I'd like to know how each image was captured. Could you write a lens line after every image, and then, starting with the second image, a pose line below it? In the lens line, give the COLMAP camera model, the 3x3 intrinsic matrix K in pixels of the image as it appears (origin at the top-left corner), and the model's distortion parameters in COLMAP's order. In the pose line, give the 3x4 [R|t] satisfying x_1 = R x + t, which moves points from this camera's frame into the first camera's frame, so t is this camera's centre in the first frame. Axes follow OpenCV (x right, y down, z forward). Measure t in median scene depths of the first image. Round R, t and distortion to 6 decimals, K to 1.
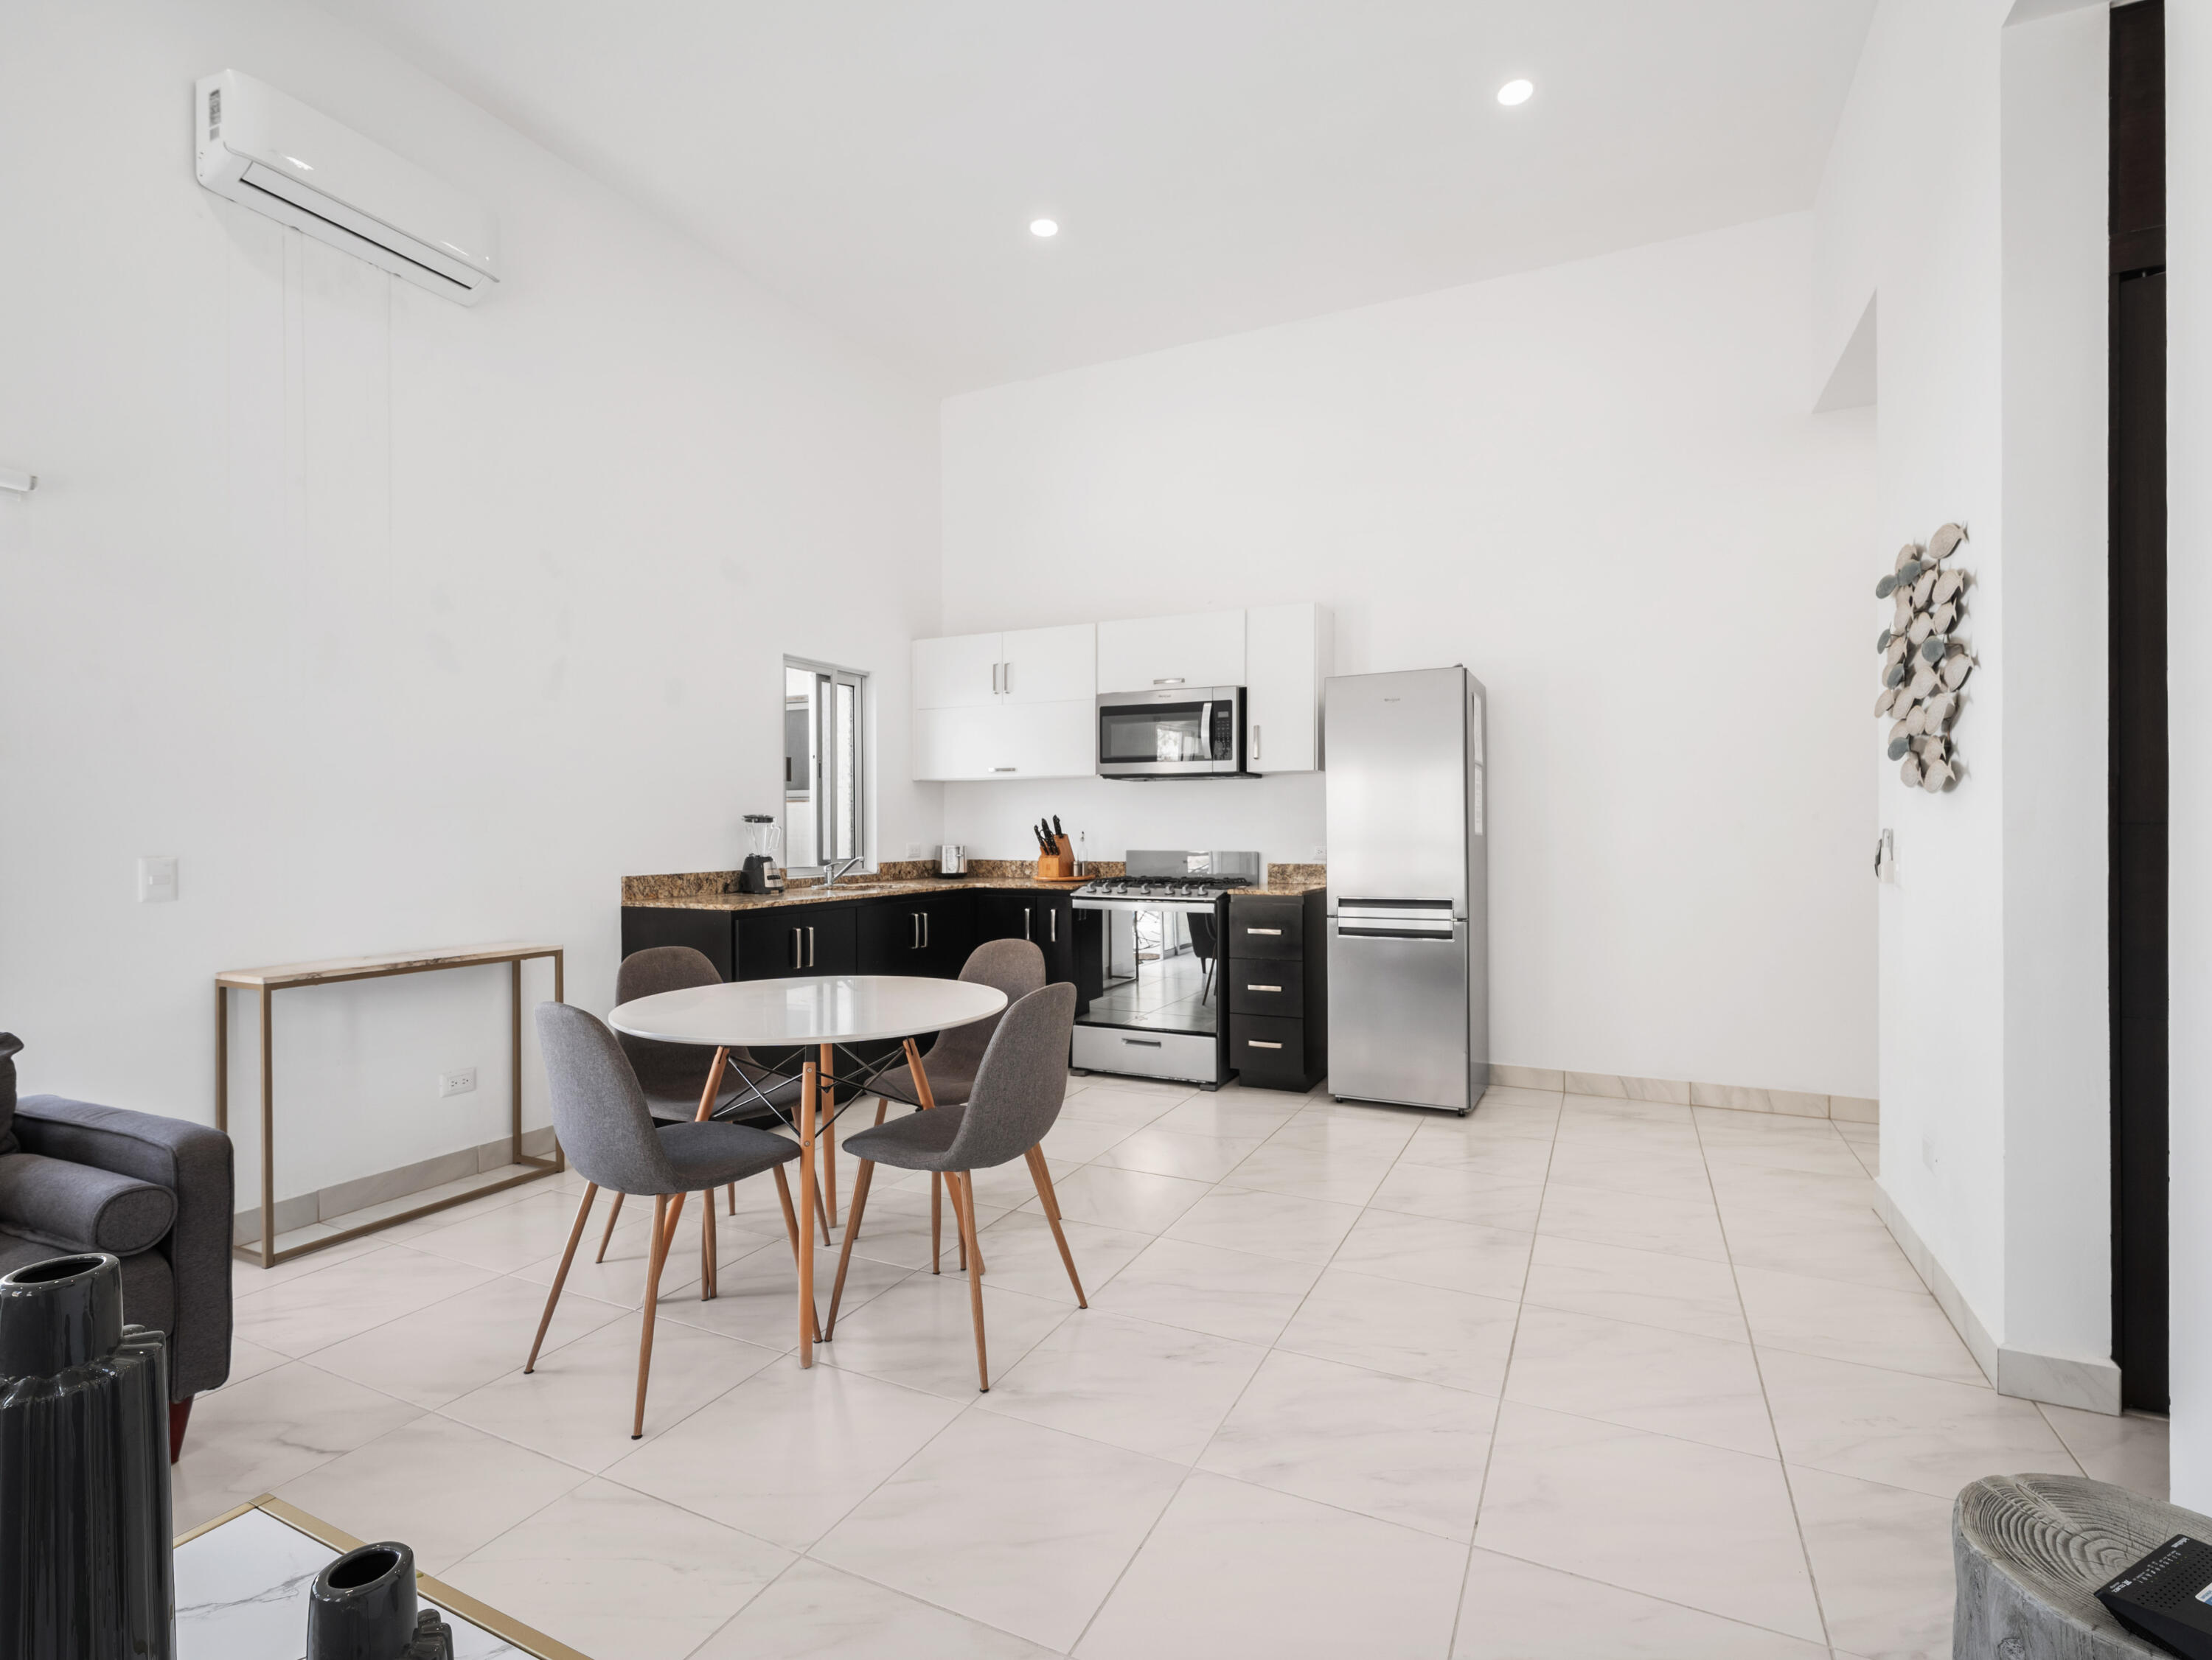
lens RADIAL K [[1040.8, 0, 1106.0], [0, 1040.8, 830.0], [0, 0, 1]] dist [0.002875, 0.000326]
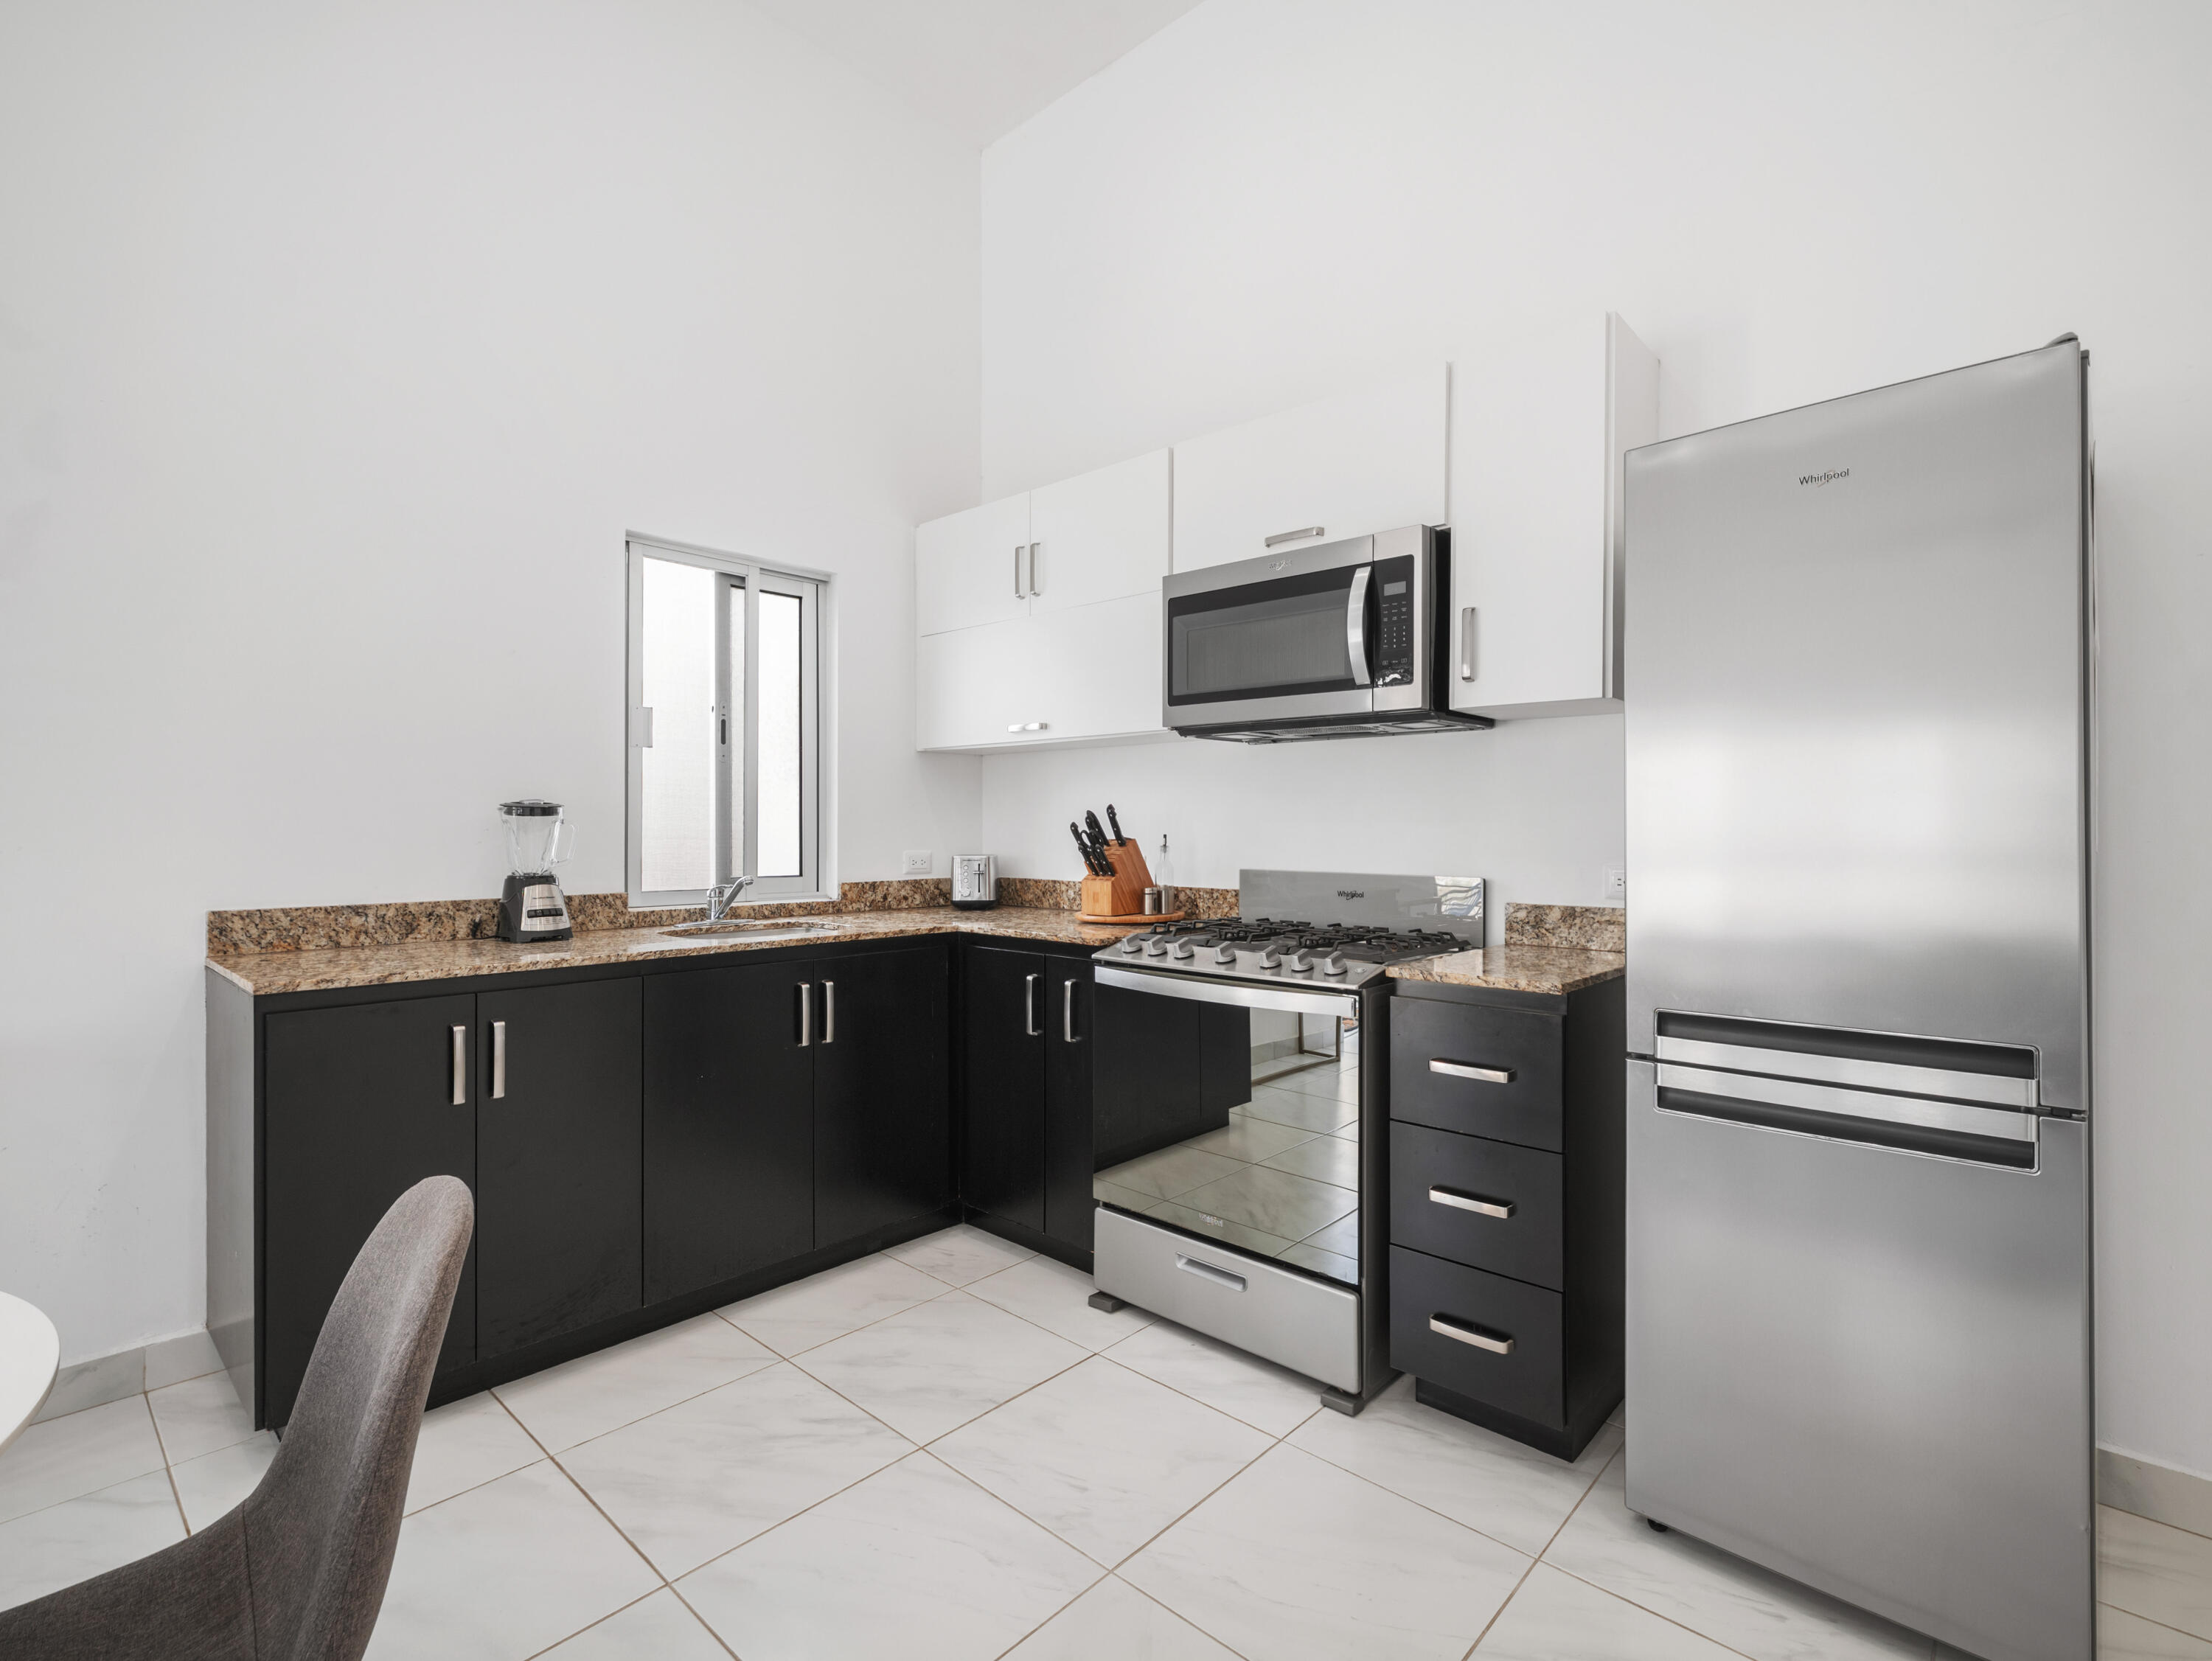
lens RADIAL K [[1040.8, 0, 1106.0], [0, 1040.8, 830.5], [0, 0, 1]] dist [0.002875, 0.000326]
pose [[0.957040, 0.004804, -0.289918, 0.120982], [-0.004847, 0.999988, 0.000571, -0.000885], [0.289917, 0.000859, 0.957051, 0.494812]]
